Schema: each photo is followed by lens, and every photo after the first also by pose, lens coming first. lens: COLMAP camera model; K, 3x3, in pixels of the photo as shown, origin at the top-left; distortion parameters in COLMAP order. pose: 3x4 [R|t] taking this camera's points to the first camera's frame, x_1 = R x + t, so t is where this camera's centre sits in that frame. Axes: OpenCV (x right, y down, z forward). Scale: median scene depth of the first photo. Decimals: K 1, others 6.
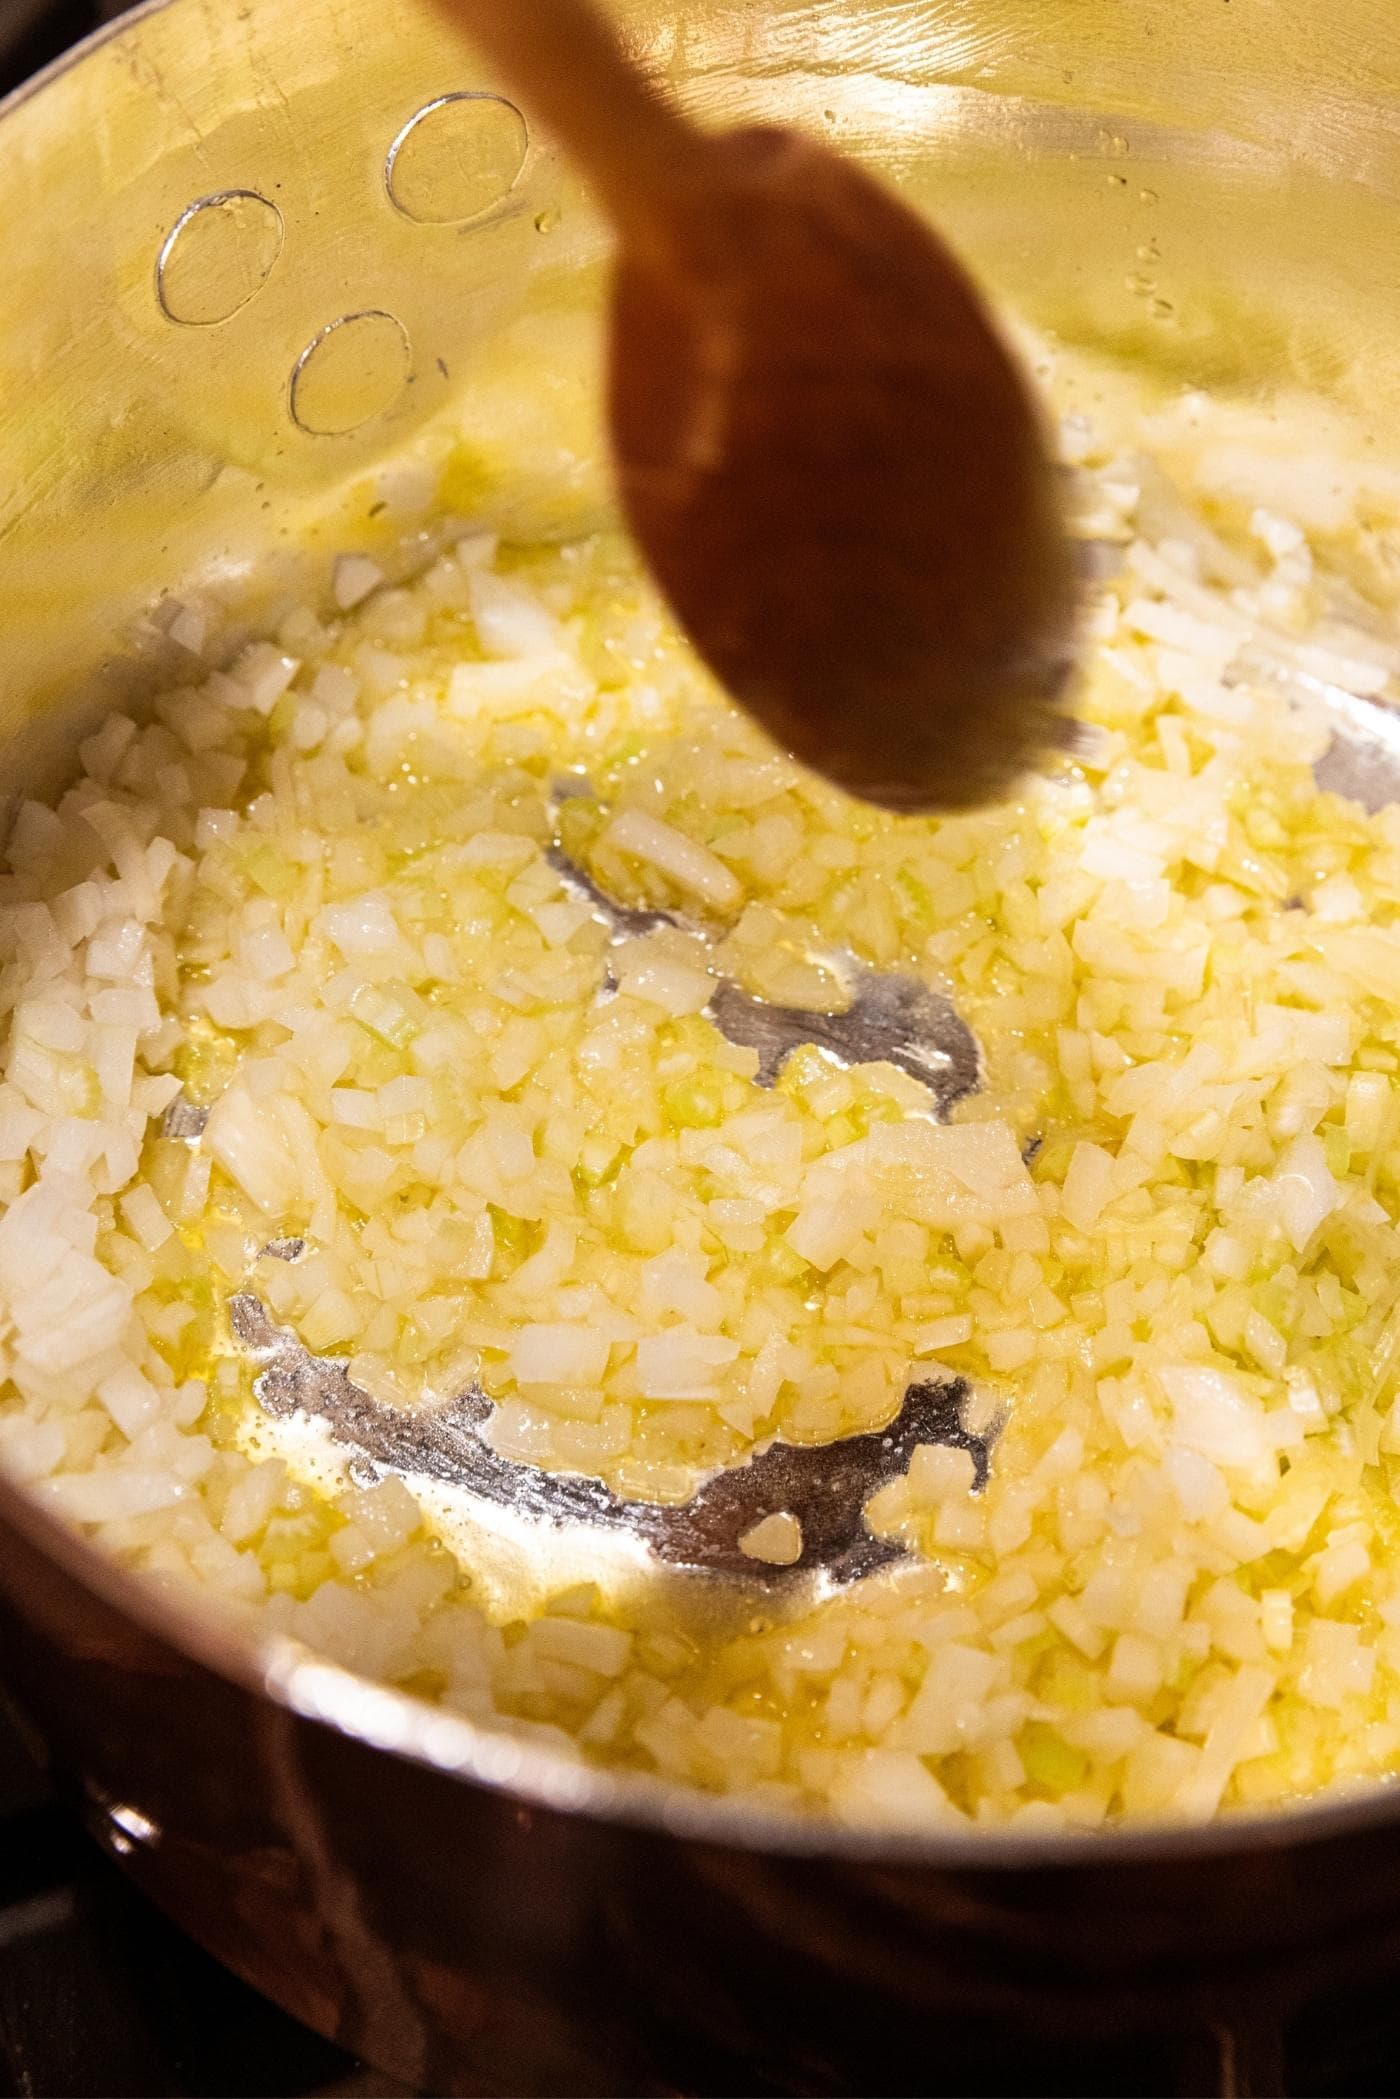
lens RADIAL K [[2615.8, 0, 700.0], [0, 2615.8, 1049.5], [0, 0, 1]] dist [-0.007983, 0.021196]
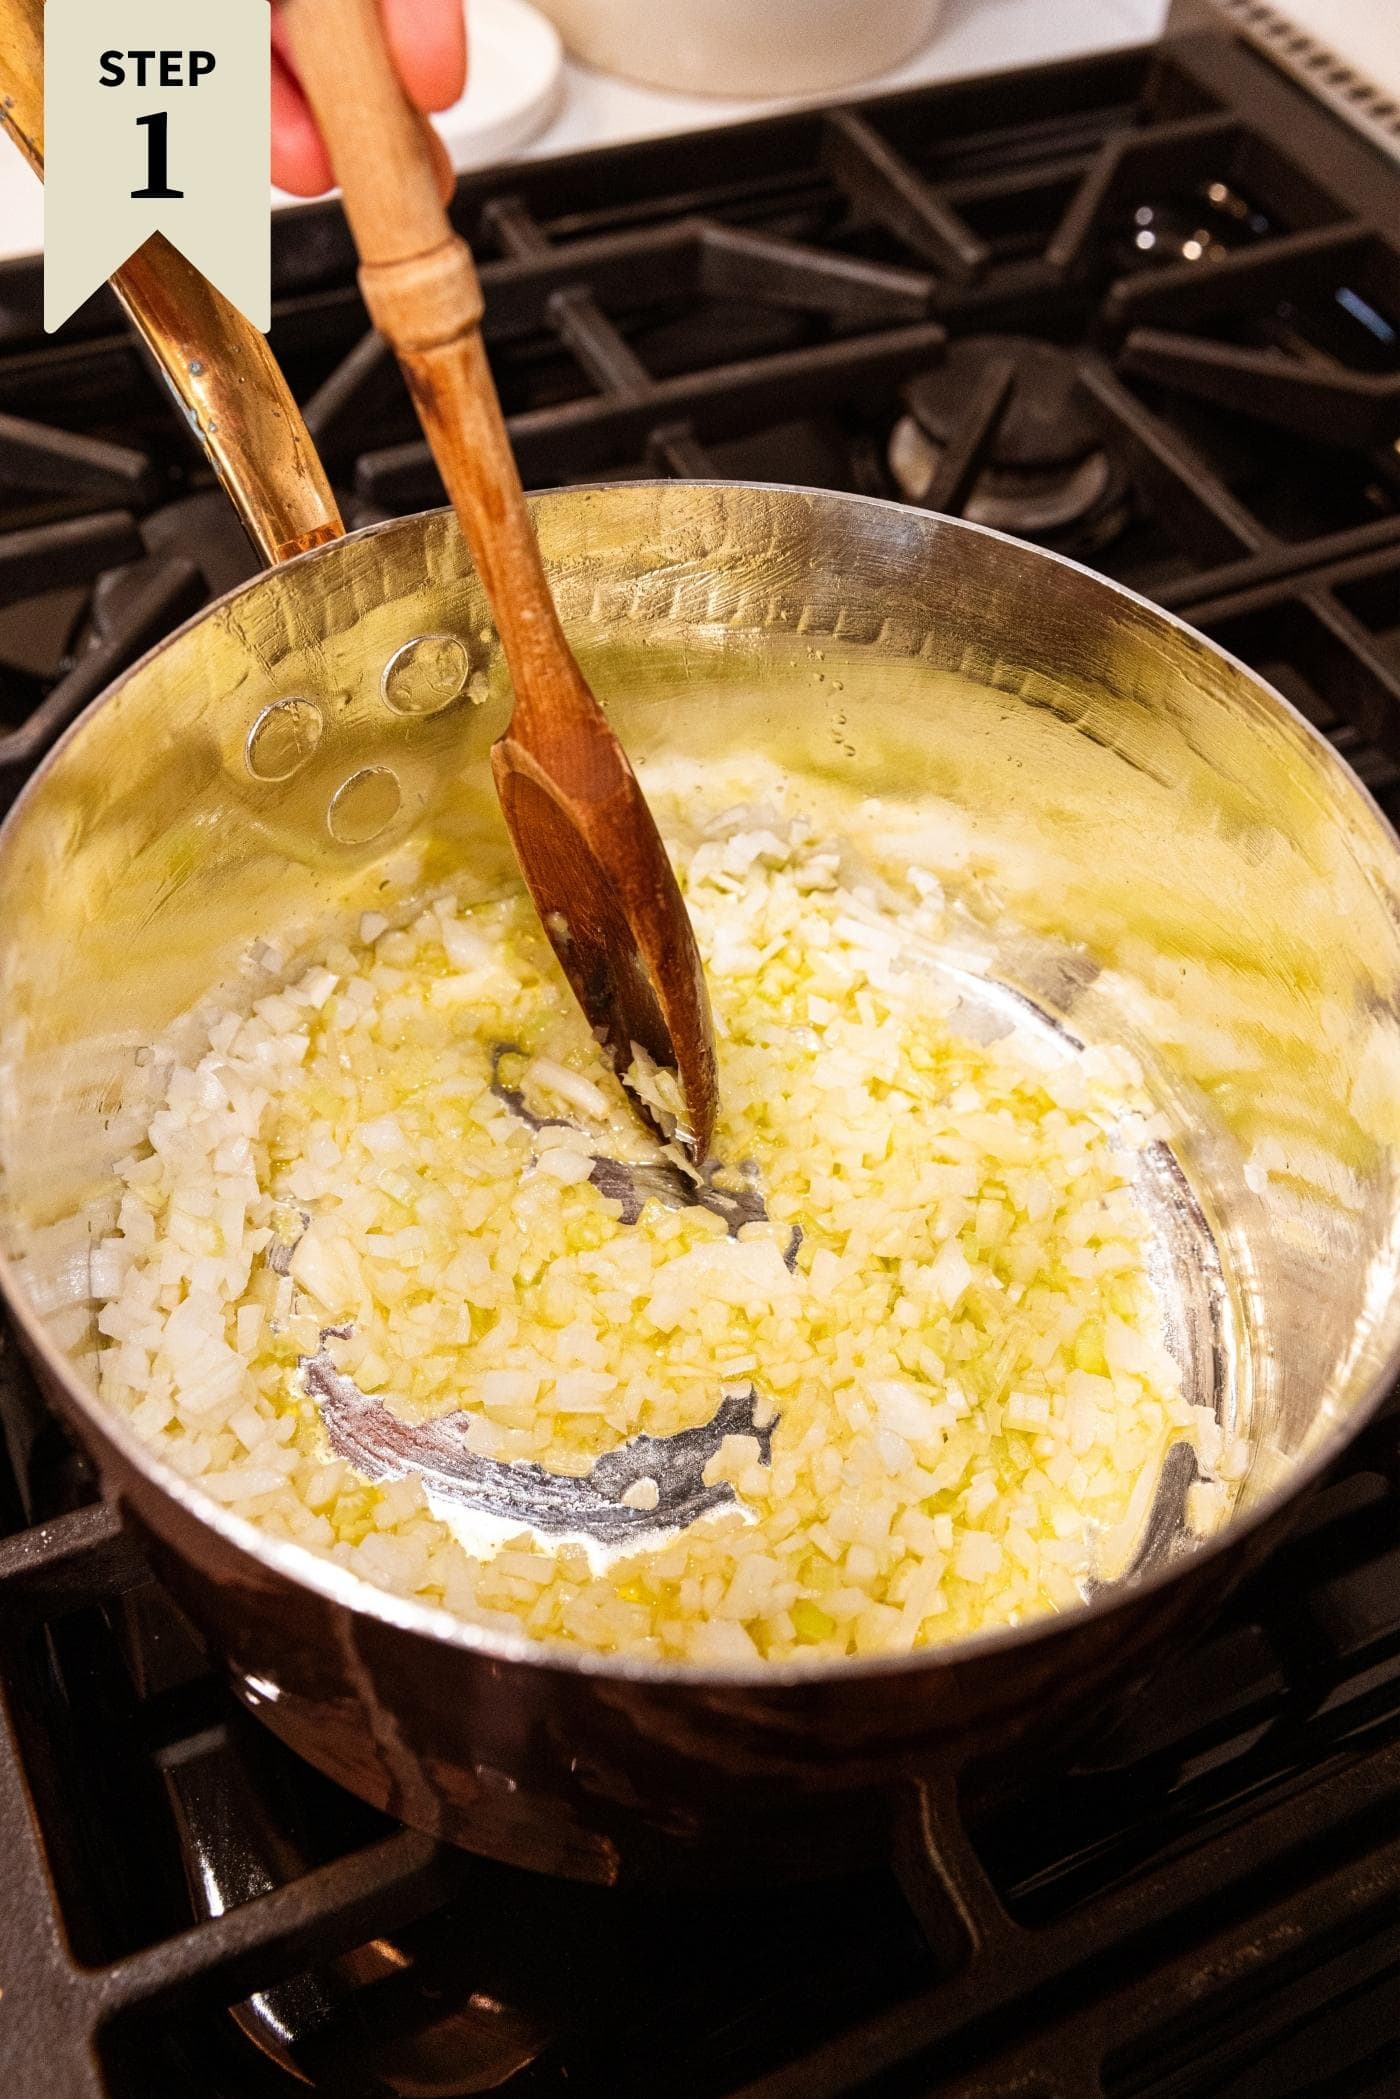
lens RADIAL K [[1828.0, 0, 710.0], [0, 1828.0, 1060.4], [0, 0, 1]] dist [-0.007015, 0.009178]
pose [[0.997261, -0.030517, 0.067369, 0.001710], [0.035230, 0.996931, -0.069913, -0.005718], [-0.065029, 0.072095, 0.995276, -0.172309]]
